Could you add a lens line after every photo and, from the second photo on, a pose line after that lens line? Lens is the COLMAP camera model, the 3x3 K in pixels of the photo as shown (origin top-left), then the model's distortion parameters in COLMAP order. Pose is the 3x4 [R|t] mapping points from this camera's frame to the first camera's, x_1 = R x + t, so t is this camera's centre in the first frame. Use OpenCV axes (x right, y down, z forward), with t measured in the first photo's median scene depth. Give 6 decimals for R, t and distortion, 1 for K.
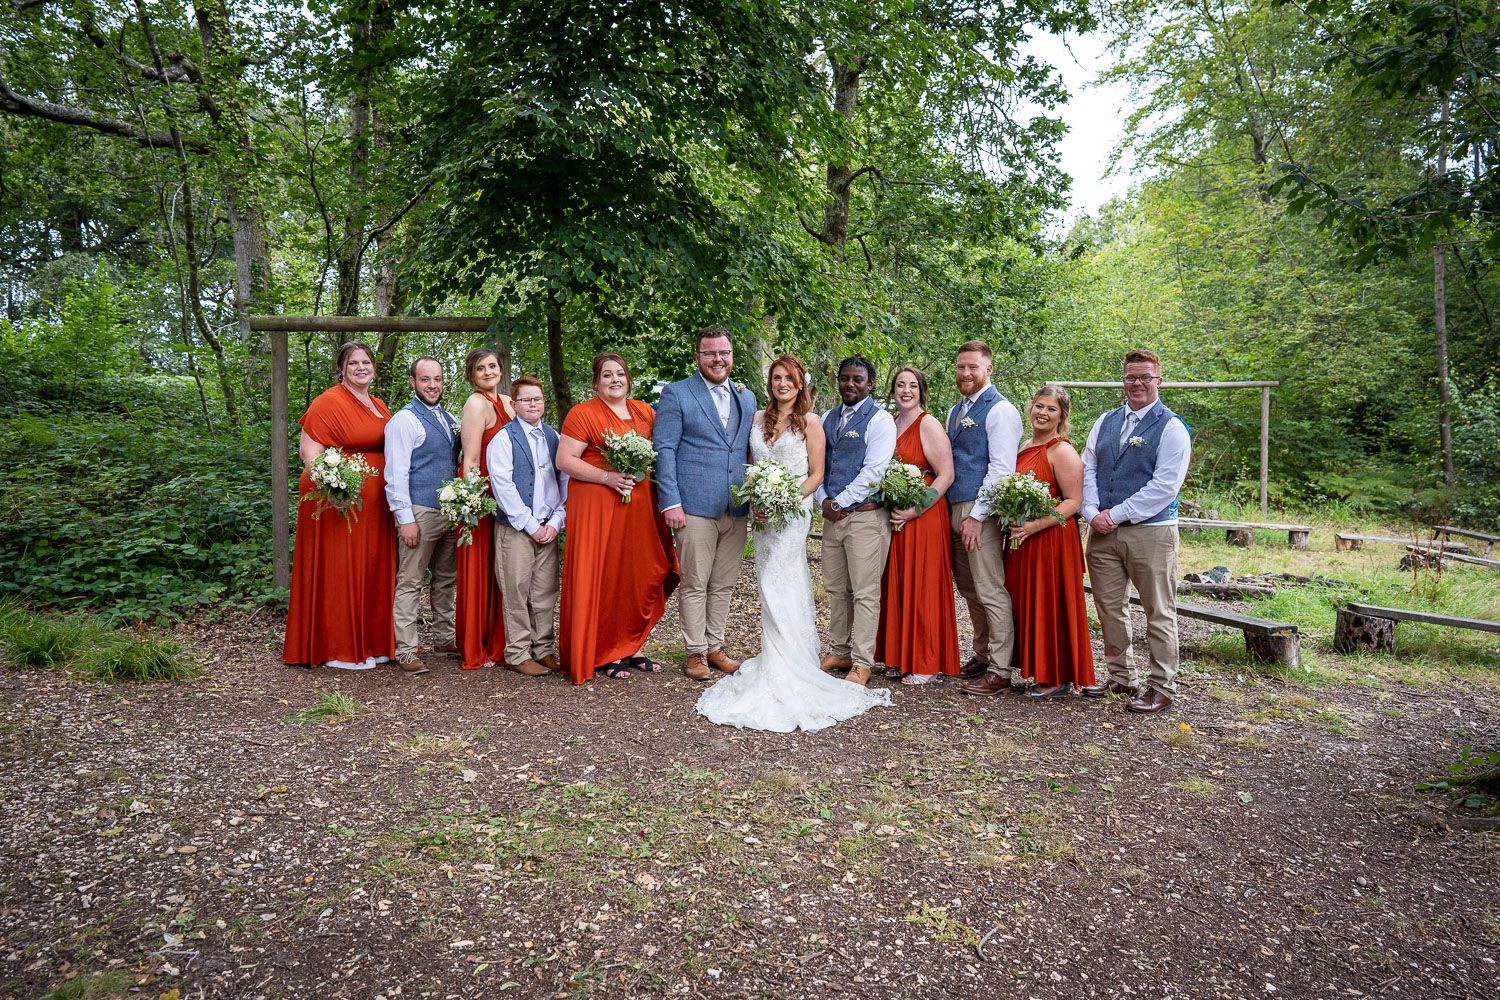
lens RADIAL K [[985.8, 0, 761.1], [0, 985.8, 507.6], [0, 0, 1]] dist [-0.030363, 0.039903]
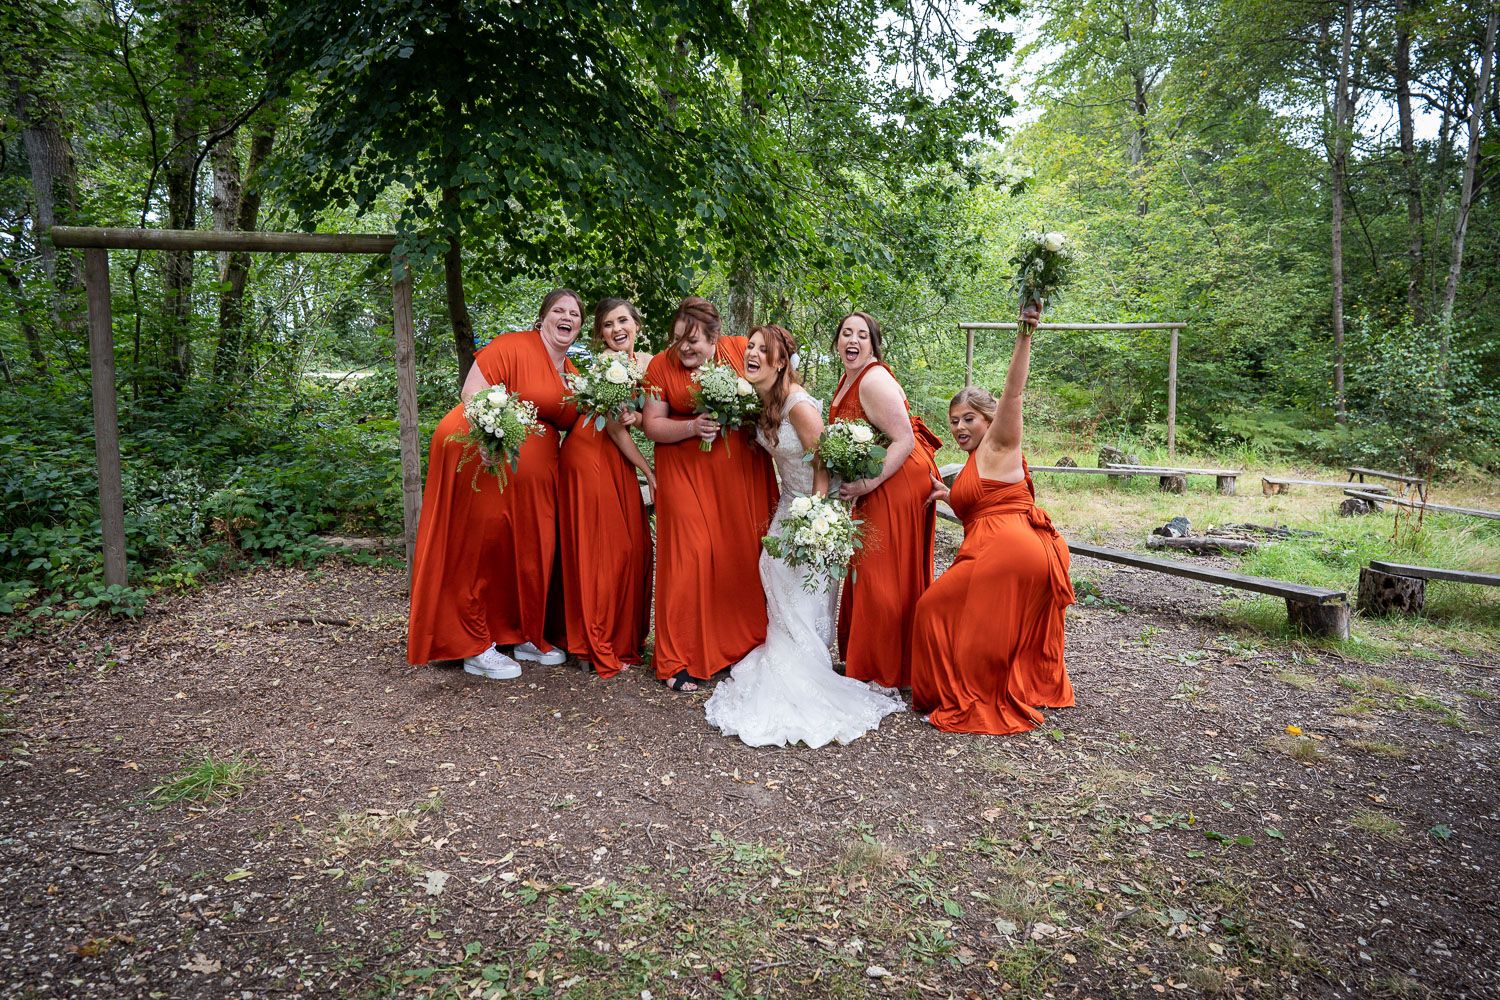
lens RADIAL K [[985.8, 0, 760.8], [0, 985.8, 509.5], [0, 0, 1]] dist [-0.030363, 0.039903]
pose [[0.991085, -0.024165, 0.131025, -0.067770], [0.016699, 0.998189, 0.057785, -0.010728], [-0.132184, -0.055082, 0.989694, 0.135331]]
